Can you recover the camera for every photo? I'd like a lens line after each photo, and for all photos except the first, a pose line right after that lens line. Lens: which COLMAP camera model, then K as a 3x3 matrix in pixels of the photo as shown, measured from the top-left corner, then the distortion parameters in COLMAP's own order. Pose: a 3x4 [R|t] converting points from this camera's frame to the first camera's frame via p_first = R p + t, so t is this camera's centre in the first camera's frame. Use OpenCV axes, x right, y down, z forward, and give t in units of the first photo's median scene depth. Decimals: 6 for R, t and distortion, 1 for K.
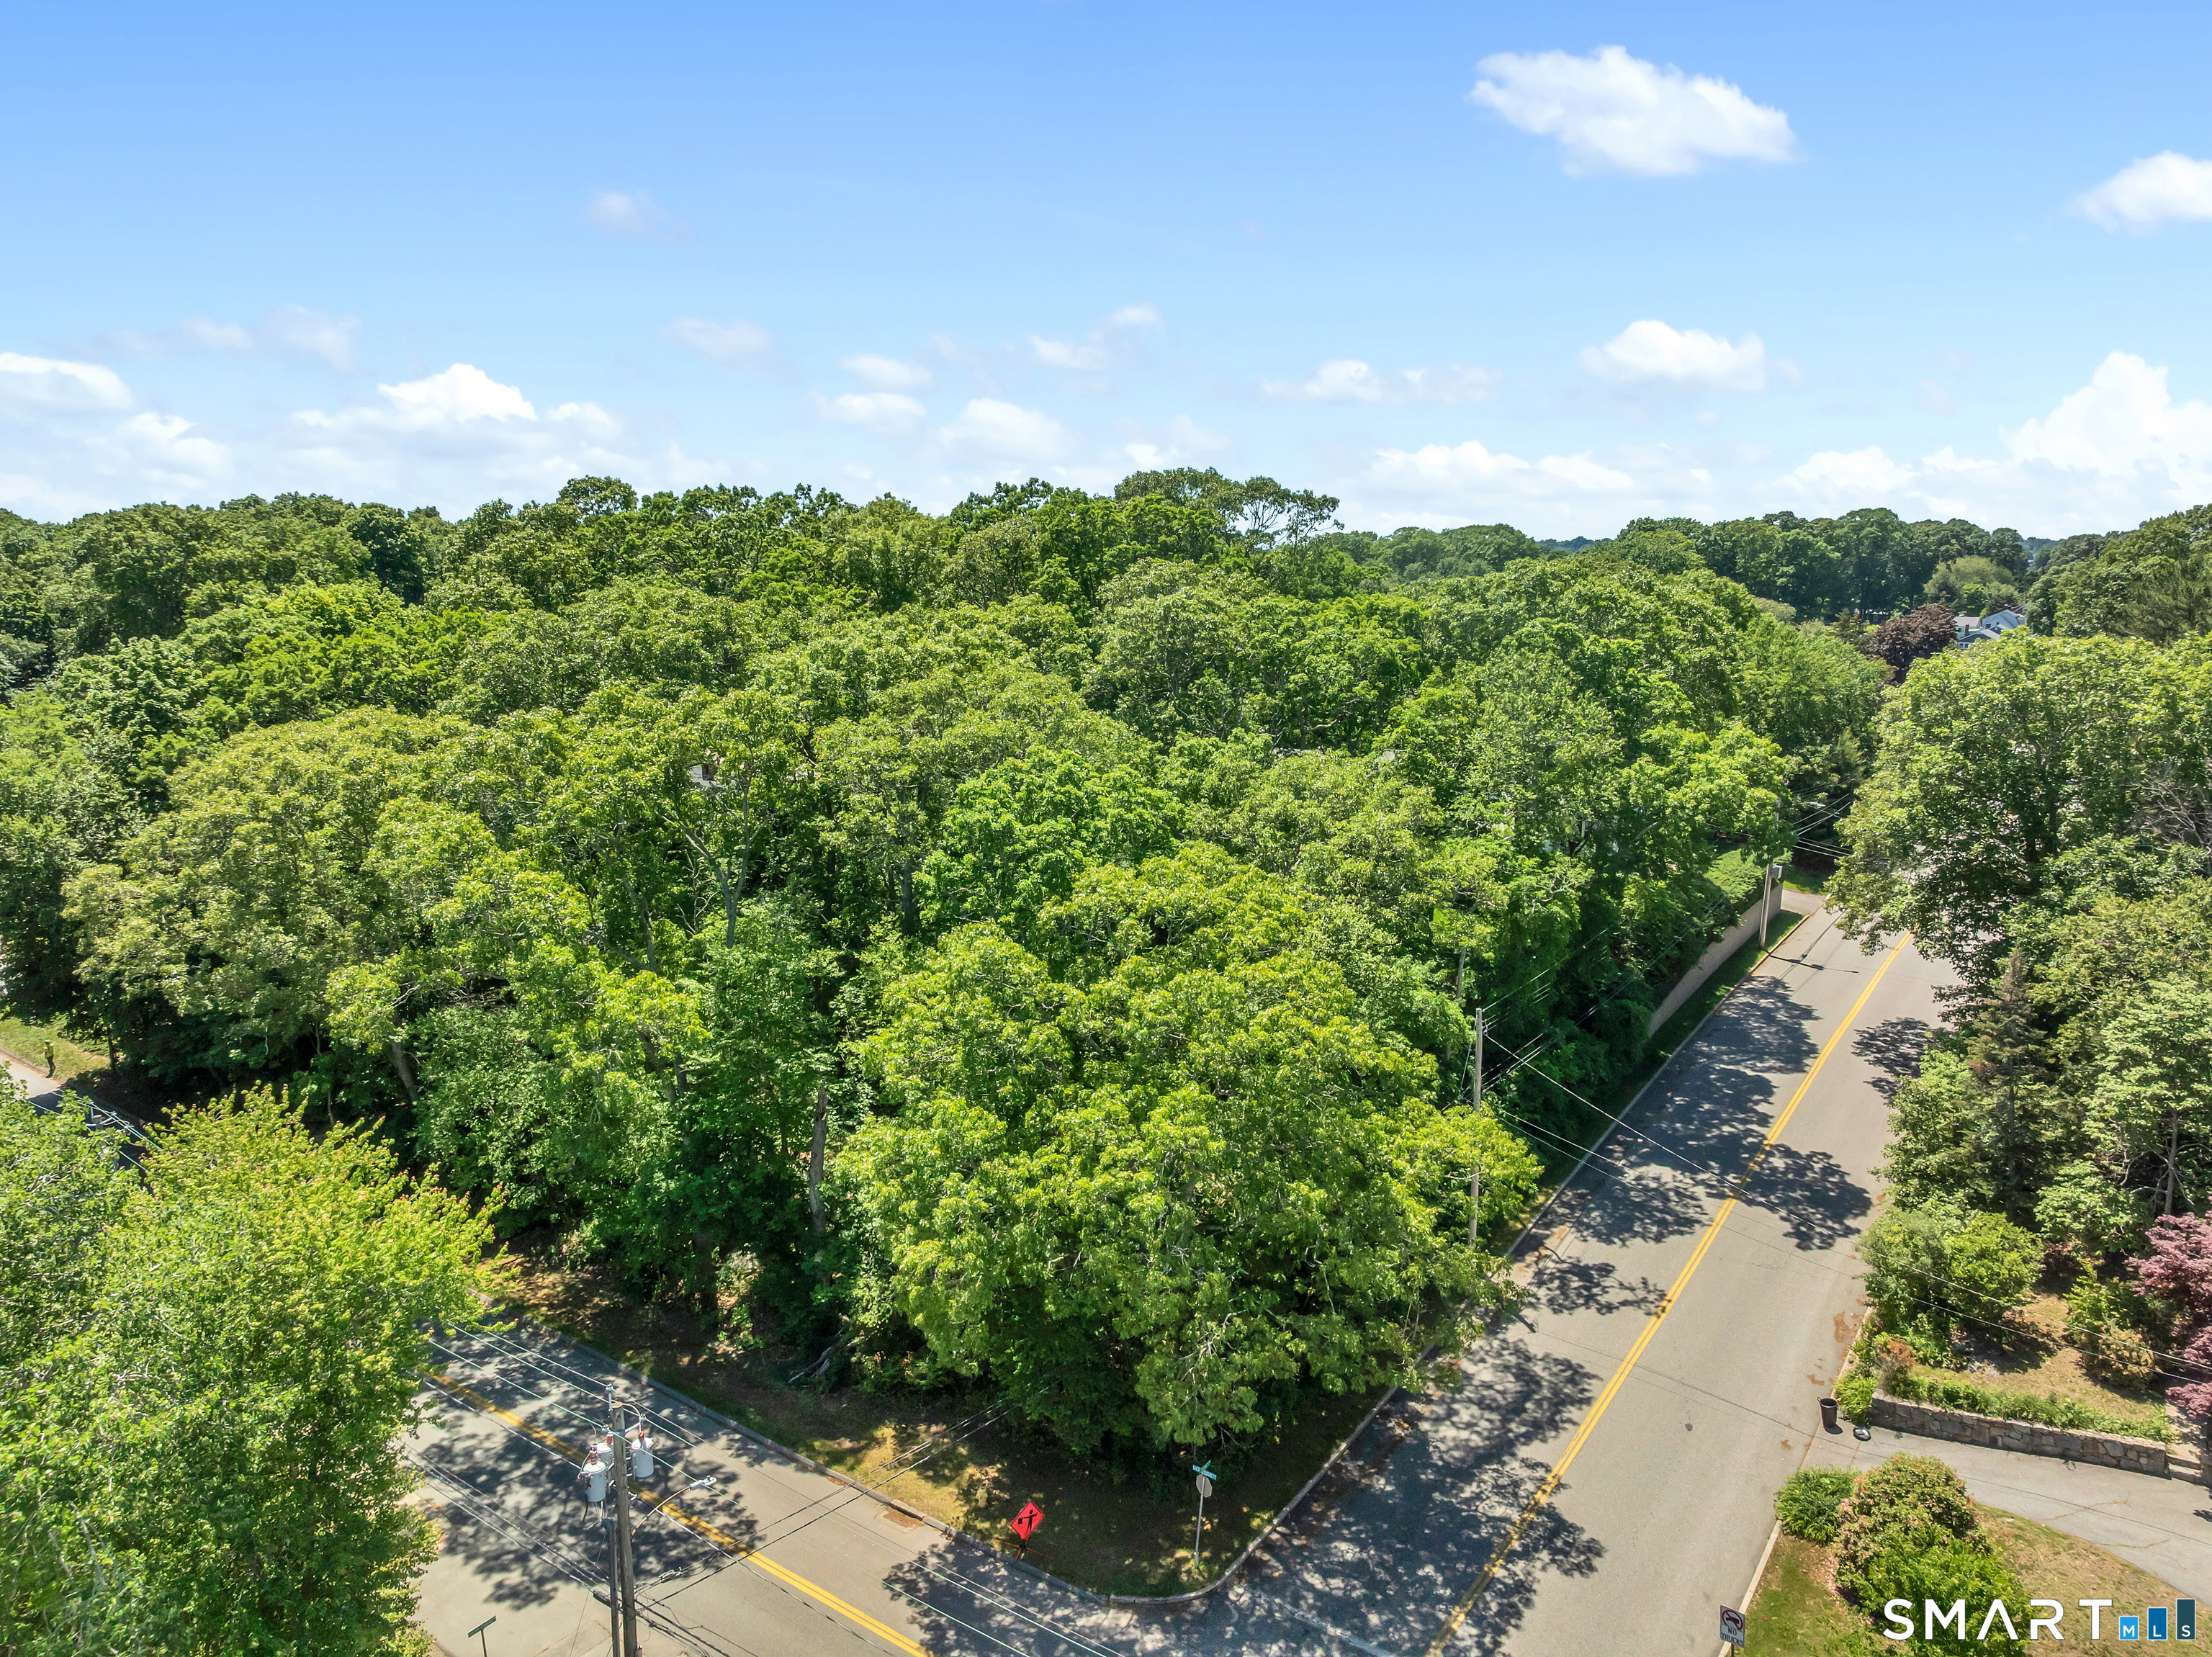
lens RADIAL K [[1571.5, 0, 1106.9], [0, 1571.5, 827.5], [0, 0, 1]] dist [-0.021255, 0.002262]
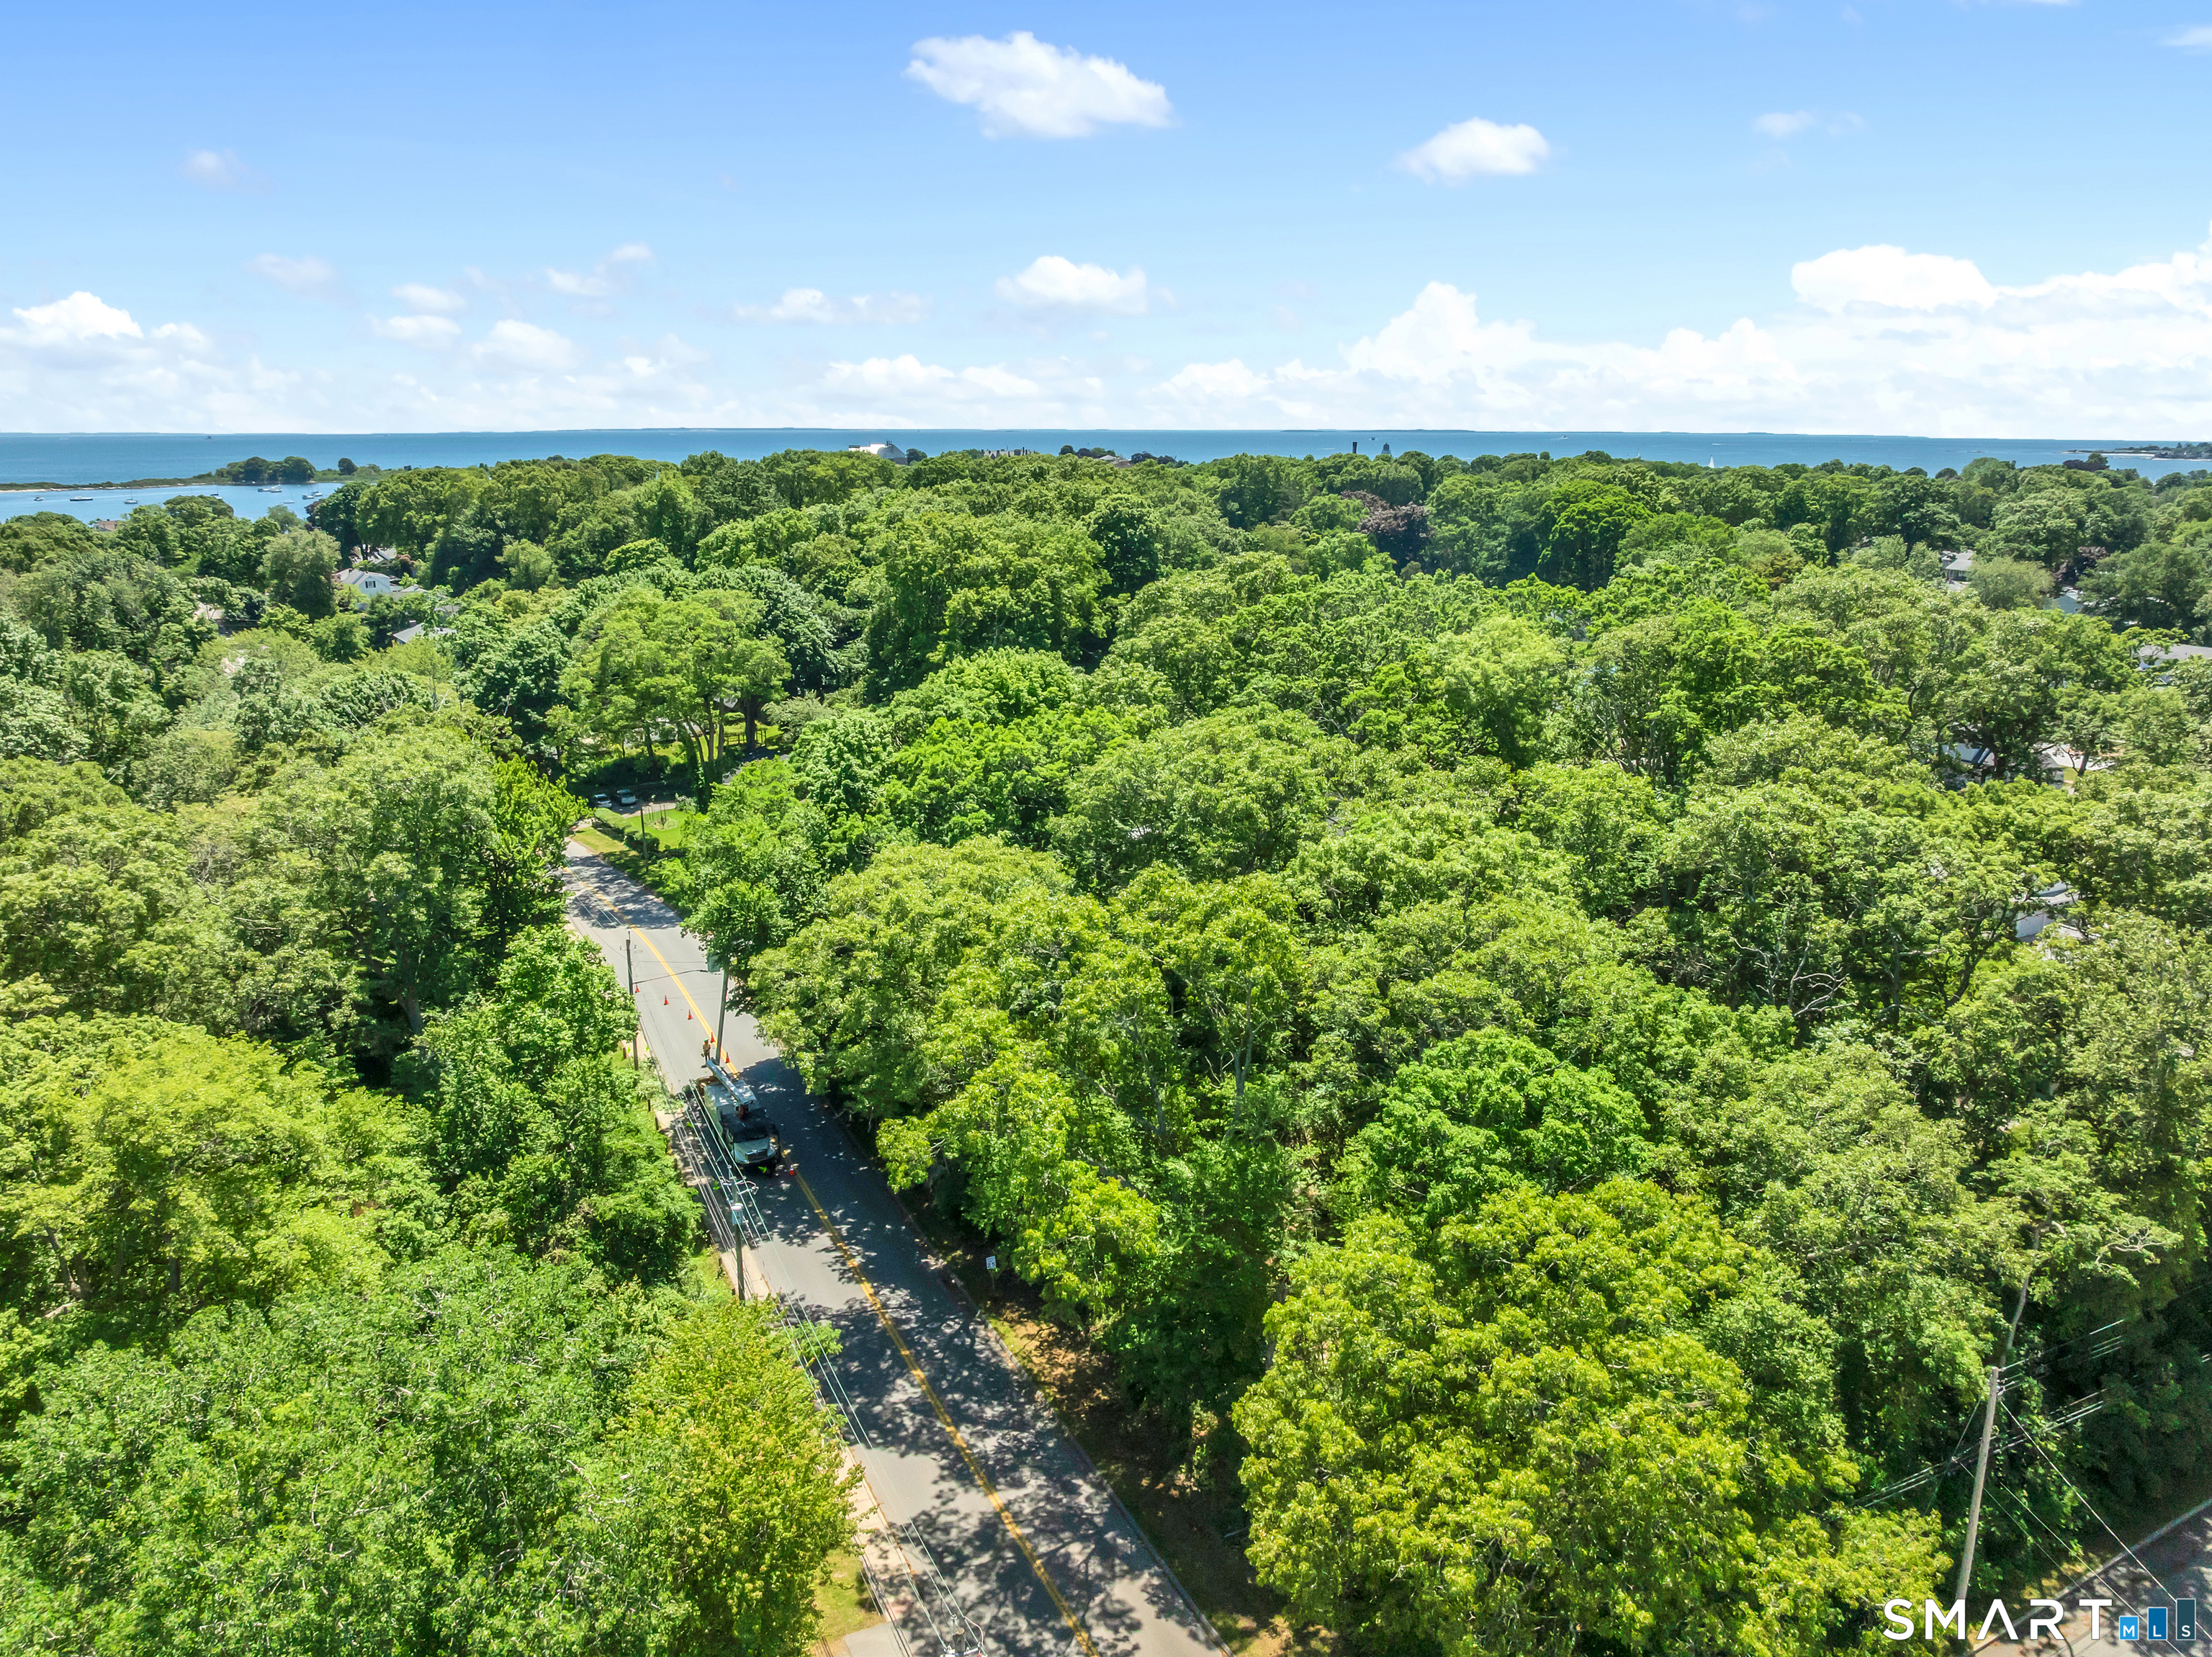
lens RADIAL K [[1571.5, 0, 1118.3], [0, 1571.5, 832.5], [0, 0, 1]] dist [-0.021255, 0.002262]
pose [[0.884508, 0.126546, -0.449034, 0.172382], [-0.090372, 0.990753, 0.101197, -0.250986], [0.457688, -0.048929, 0.887765, 0.012730]]
